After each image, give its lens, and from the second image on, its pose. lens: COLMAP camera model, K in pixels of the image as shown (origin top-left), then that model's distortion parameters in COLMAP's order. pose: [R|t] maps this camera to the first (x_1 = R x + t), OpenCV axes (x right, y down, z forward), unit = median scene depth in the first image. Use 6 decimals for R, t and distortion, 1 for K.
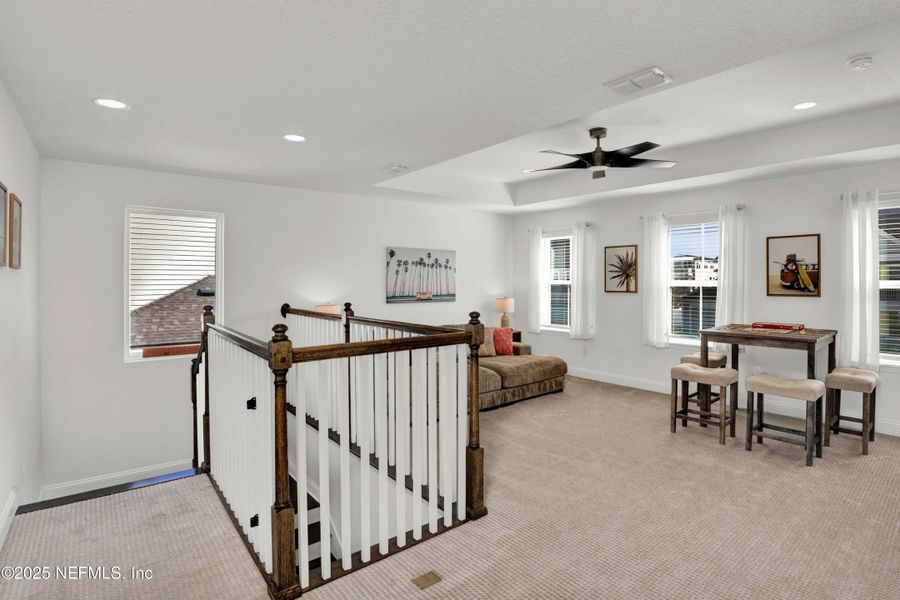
lens RADIAL K [[460.4, 0, 445.8], [0, 460.4, 279.5], [0, 0, 1]] dist [0.004813, 0.001810]
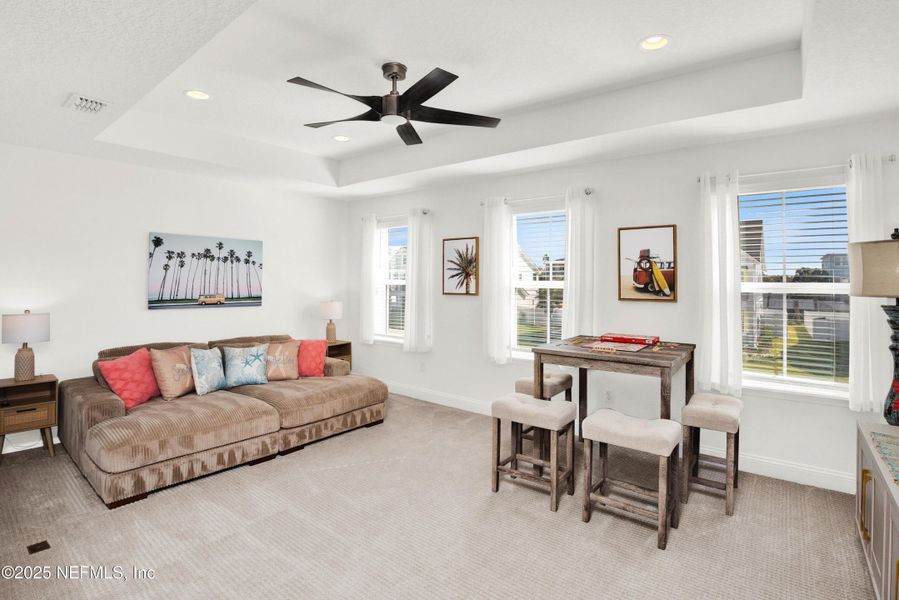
lens RADIAL K [[402.5, 0, 448.5], [0, 402.5, 270.1], [0, 0, 1]] dist [-0.001722, 0.000567]
pose [[0.987756, 0.011236, 0.155602, 0.275138], [-0.007559, 0.999678, -0.024206, 0.001430], [-0.155824, 0.022734, 0.987523, 0.329643]]
